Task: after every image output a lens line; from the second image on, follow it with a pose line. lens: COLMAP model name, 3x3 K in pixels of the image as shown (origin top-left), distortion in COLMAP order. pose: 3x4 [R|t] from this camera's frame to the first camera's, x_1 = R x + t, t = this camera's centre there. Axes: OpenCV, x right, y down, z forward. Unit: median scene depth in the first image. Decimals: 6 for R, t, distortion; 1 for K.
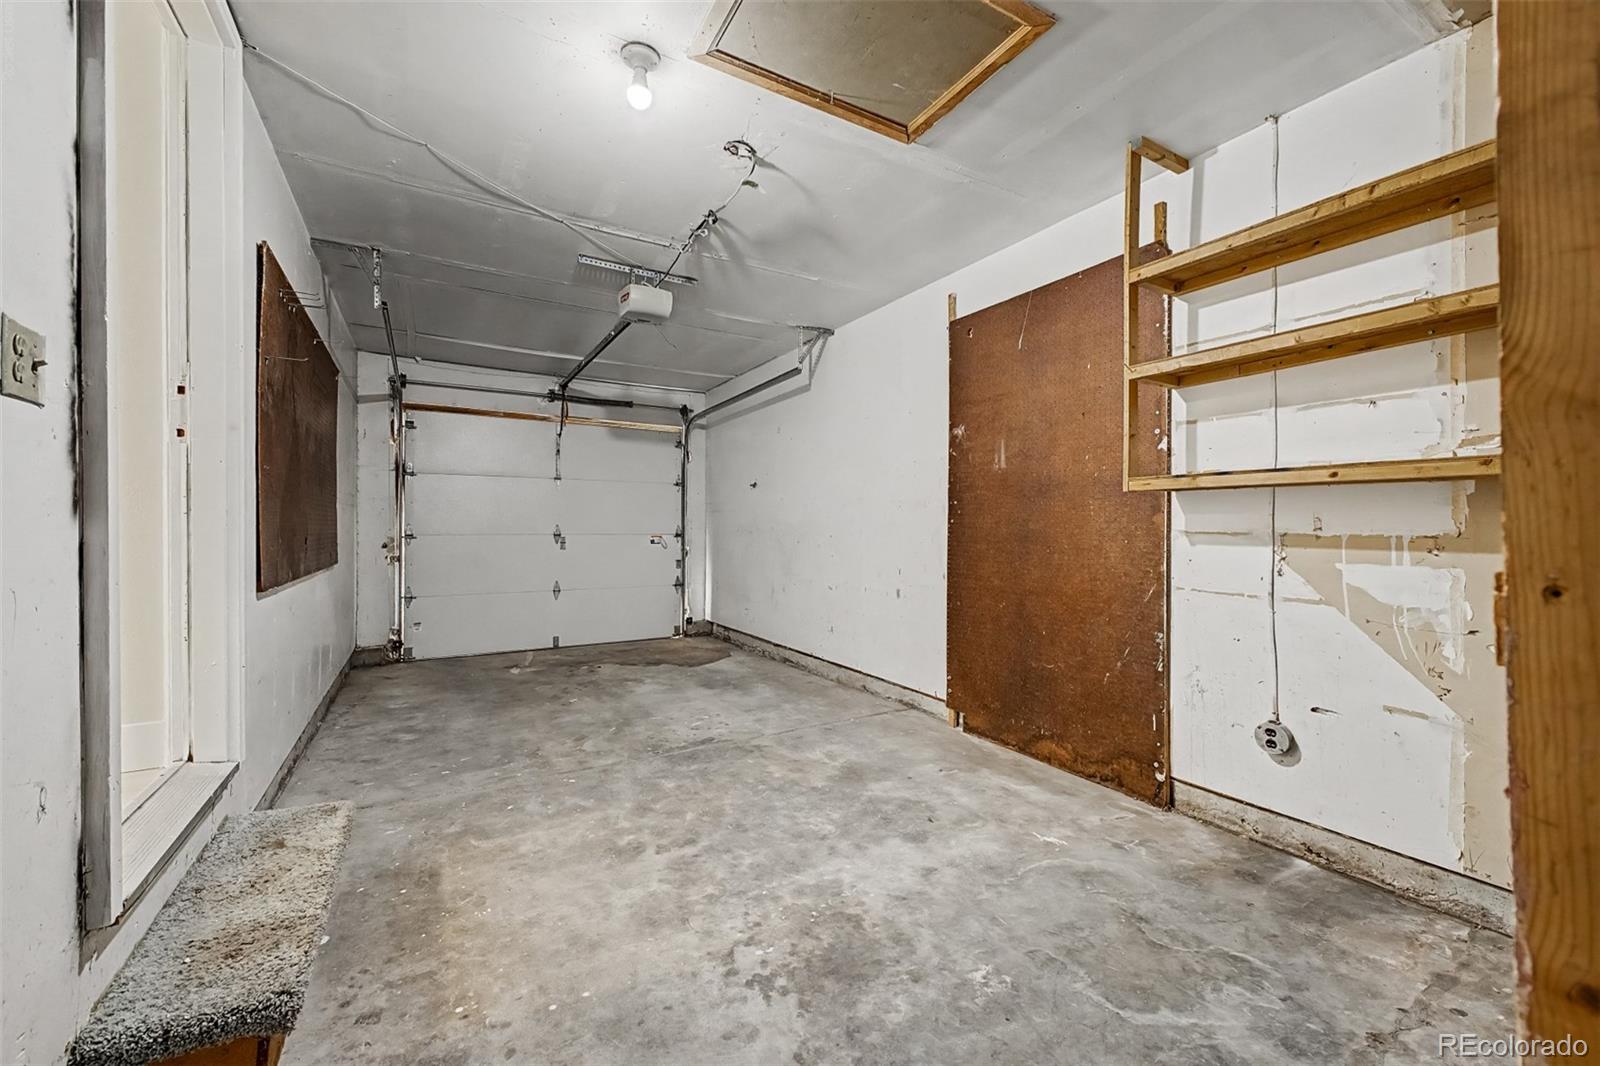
lens RADIAL K [[632.5, 0, 803.6], [0, 632.5, 526.1], [0, 0, 1]] dist [0.015836, -0.000850]
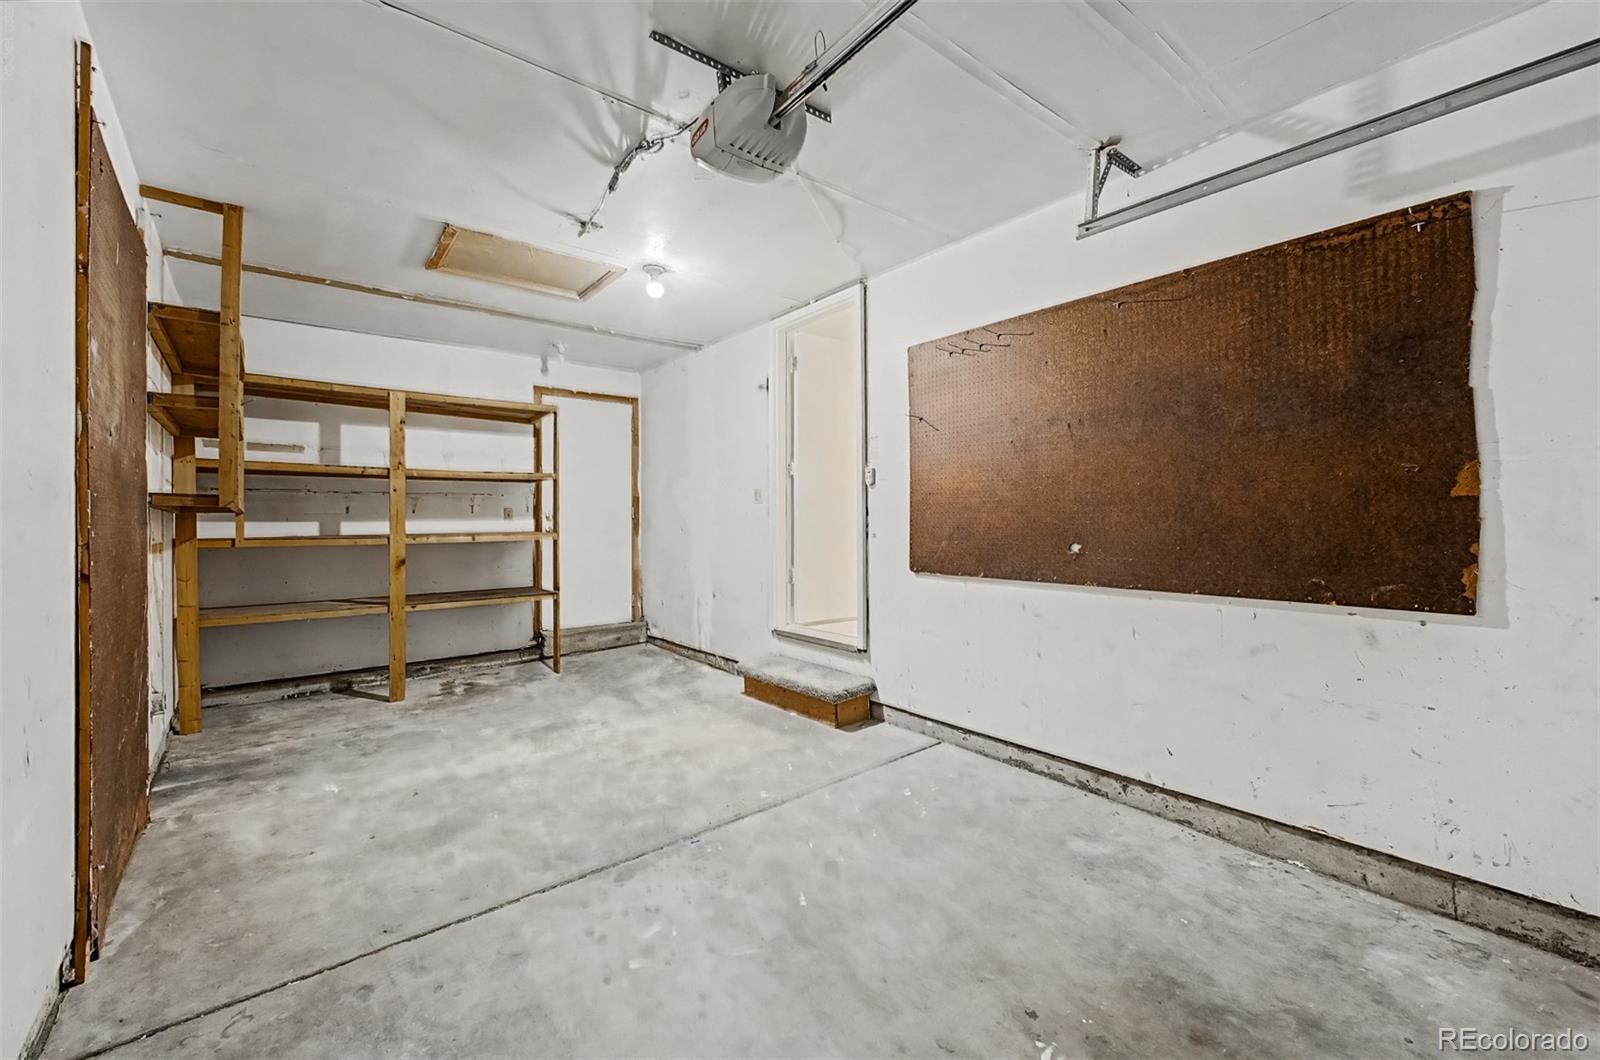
lens RADIAL K [[632.5, 0, 803.6], [0, 632.5, 523.1], [0, 0, 1]] dist [0.015836, -0.000850]
pose [[-0.986982, 0.010633, -0.160478, -0.302633], [0.010208, 0.999942, 0.003472, -0.020952], [0.160506, 0.001788, -0.987033, 2.189497]]
